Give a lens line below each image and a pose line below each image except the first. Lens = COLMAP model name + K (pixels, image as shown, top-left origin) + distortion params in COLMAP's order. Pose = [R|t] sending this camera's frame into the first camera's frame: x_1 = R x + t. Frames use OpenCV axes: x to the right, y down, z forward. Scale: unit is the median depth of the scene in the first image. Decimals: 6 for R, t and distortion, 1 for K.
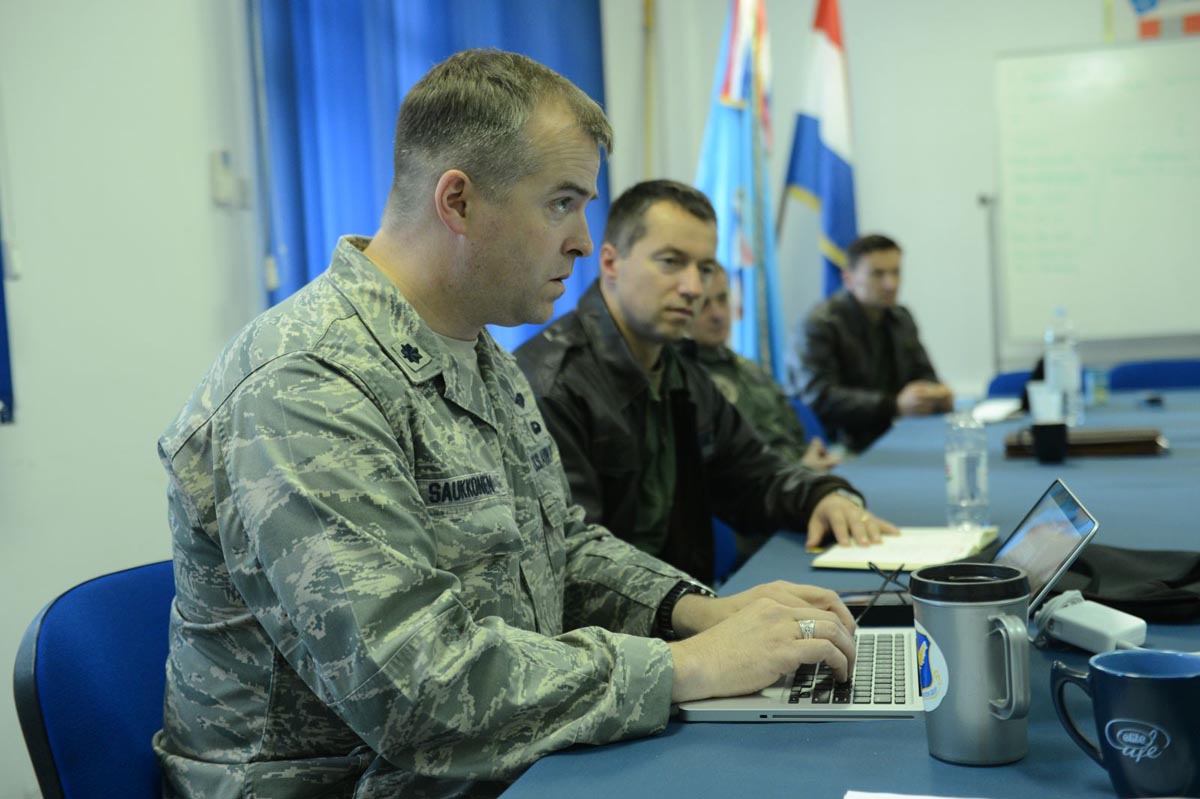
lens RADIAL K [[1555.4, 0, 604.2], [0, 1555.4, 315.1], [0, 0, 1]] dist [0.203361, 0.027661]
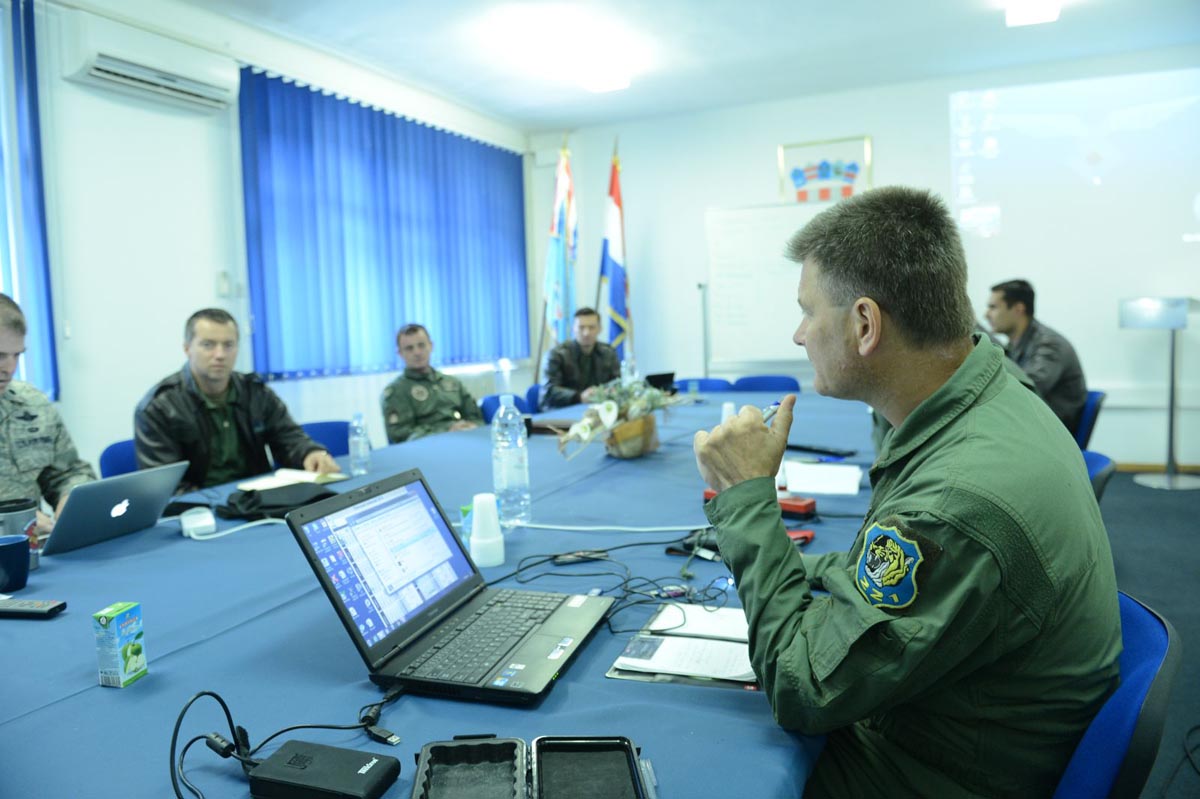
lens RADIAL K [[860.9, 0, 629.4], [0, 860.9, 382.2], [0, 0, 1]] dist [-0.042636, 0.000469]
pose [[0.988943, 0.026365, -0.145934, 1.409715], [-0.016195, 0.997384, 0.070443, -0.132458], [0.147410, -0.067301, 0.986783, -0.190673]]
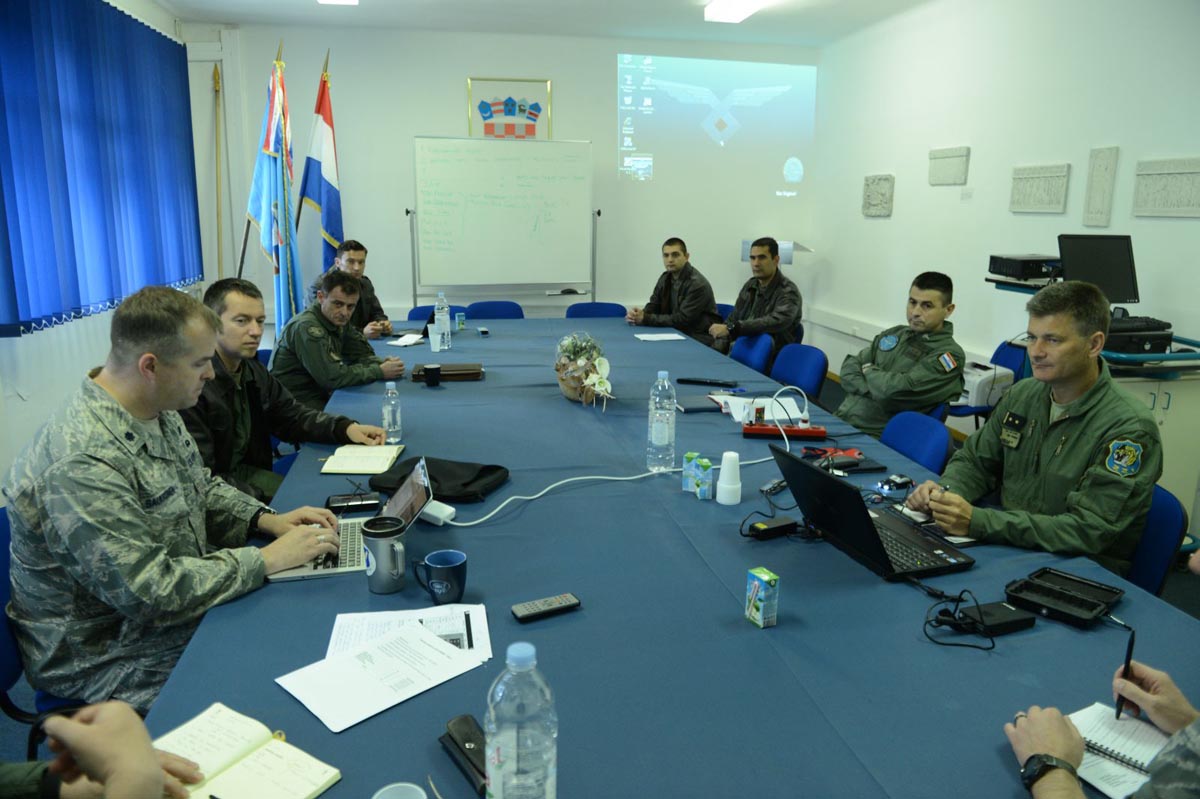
lens RADIAL K [[860.9, 0, 629.4], [0, 860.9, 382.2], [0, 0, 1]] dist [-0.042636, 0.000469]
pose [[0.885832, -0.032052, 0.462897, -0.053814], [-0.055935, 0.982960, 0.175105, -0.307455], [-0.460622, -0.181006, 0.868945, -0.344143]]
